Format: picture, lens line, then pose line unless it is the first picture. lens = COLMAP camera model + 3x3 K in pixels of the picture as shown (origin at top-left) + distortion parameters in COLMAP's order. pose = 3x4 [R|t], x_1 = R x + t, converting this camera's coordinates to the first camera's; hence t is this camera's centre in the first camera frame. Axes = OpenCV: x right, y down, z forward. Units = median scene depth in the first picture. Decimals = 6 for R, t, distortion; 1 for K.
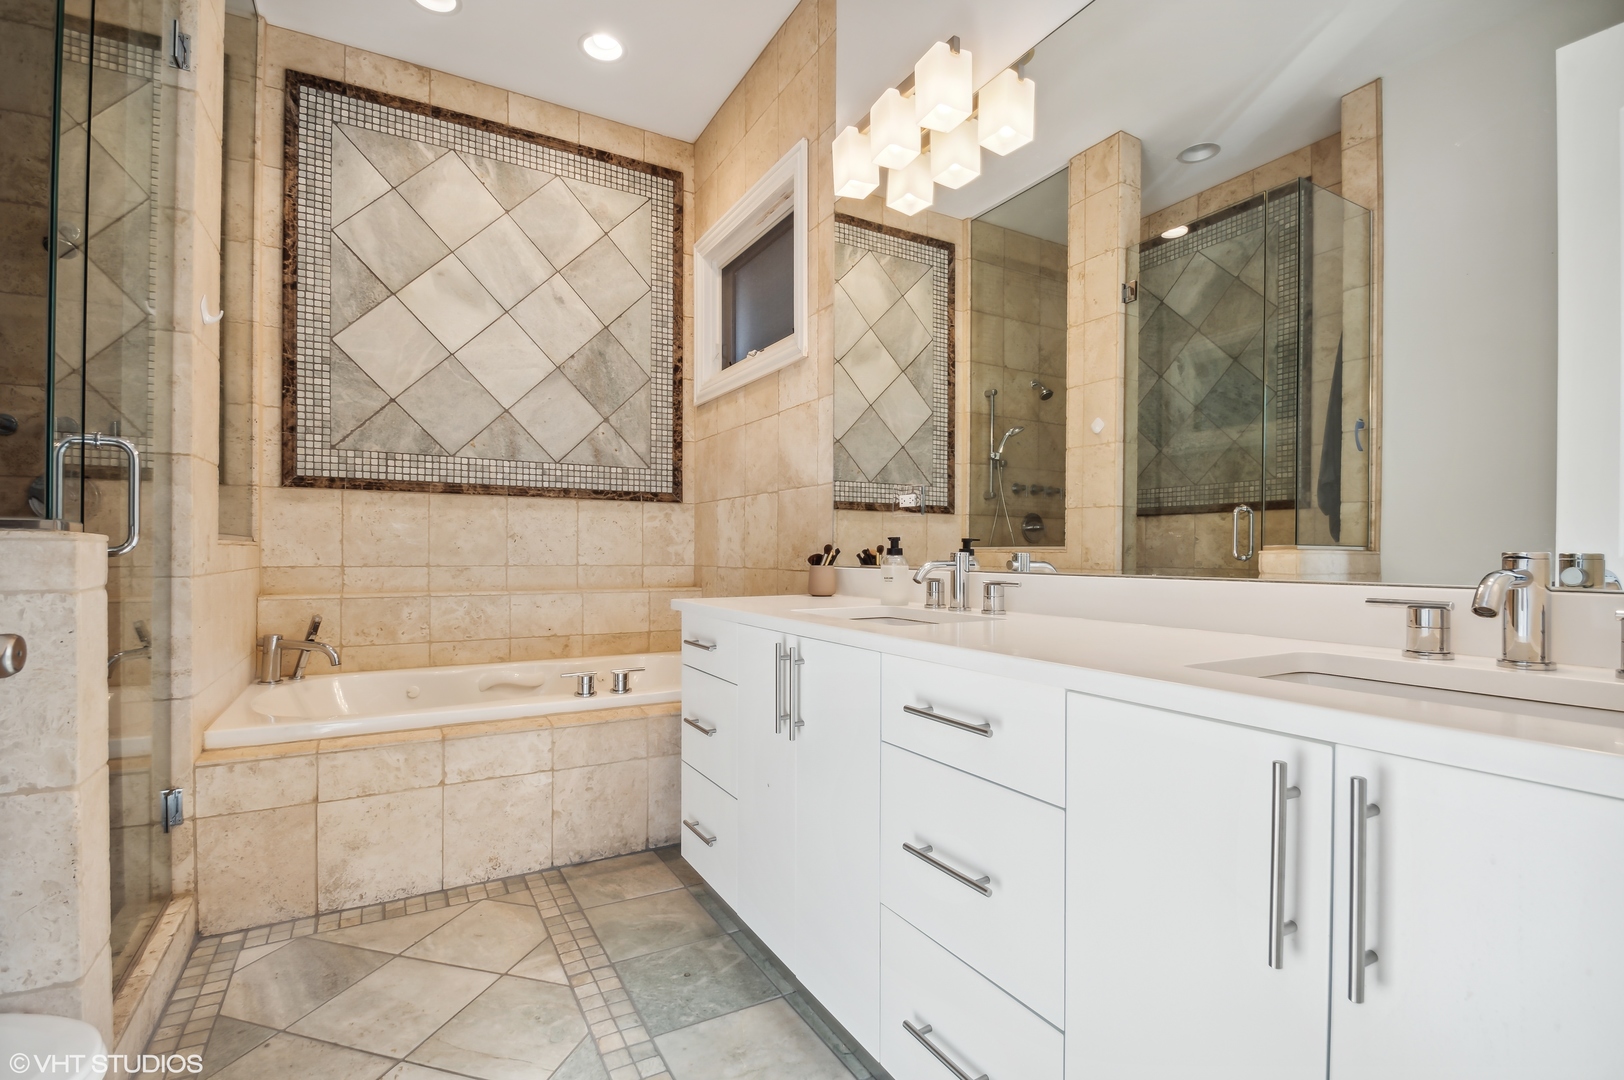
lens RADIAL K [[754.7, 0, 803.3], [0, 754.7, 540.2], [0, 0, 1]] dist [0.015972, -0.018218]
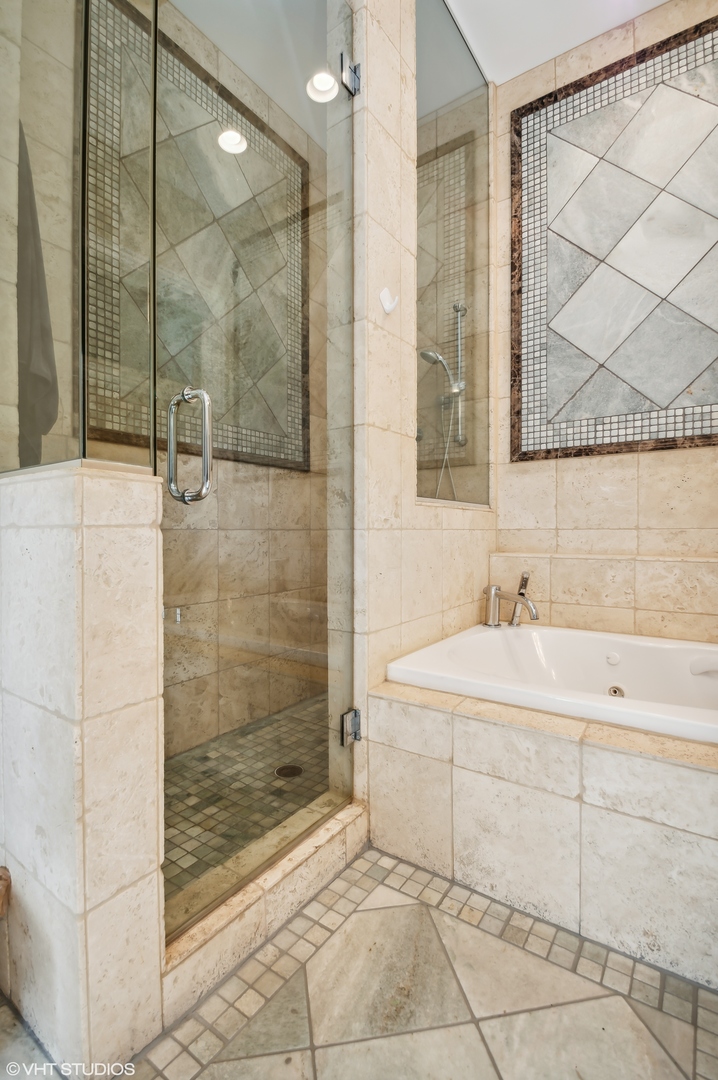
lens RADIAL K [[501.9, 0, 334.9], [0, 501.9, 535.4], [0, 0, 1]] dist [0.015972, -0.018218]
pose [[0.422301, 0.002272, -0.906453, -0.083256], [0.017978, 0.999779, 0.010881, 0.030188], [0.906277, -0.020891, 0.422167, 0.400606]]
